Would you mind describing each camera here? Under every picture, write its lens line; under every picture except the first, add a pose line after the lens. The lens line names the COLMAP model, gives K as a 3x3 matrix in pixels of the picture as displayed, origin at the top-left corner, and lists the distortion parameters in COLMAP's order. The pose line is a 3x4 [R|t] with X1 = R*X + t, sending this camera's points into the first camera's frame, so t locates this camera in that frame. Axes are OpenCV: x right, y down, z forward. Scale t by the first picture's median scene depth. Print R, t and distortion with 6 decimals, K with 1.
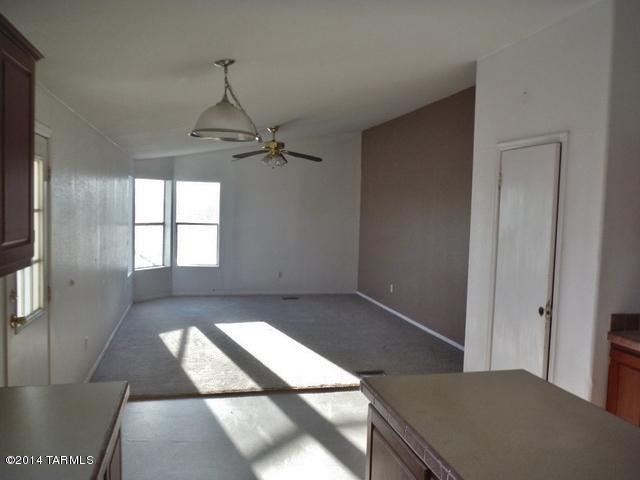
lens RADIAL K [[524.0, 0, 320.0], [0, 524.0, 240.0], [0, 0, 1]] dist [-0.052813, 0.004740]
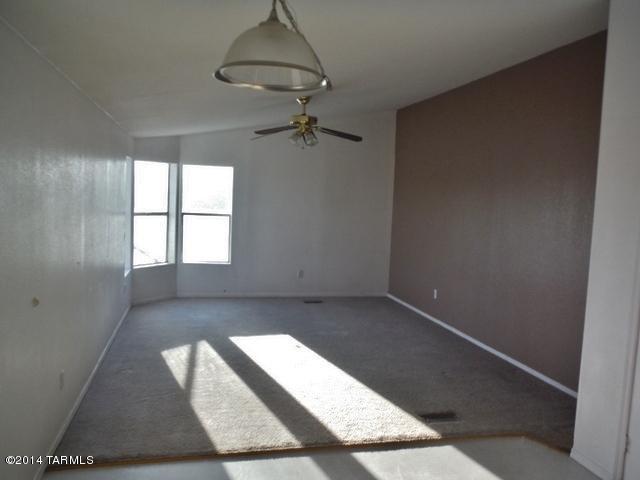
lens RADIAL K [[524.0, 0, 320.0], [0, 524.0, 240.0], [0, 0, 1]] dist [-0.052813, 0.004740]
pose [[0.999896, 0.013489, -0.005054, -0.057166], [-0.013389, 0.999723, 0.019366, -0.010680], [0.005314, -0.019296, 0.999800, 0.184472]]
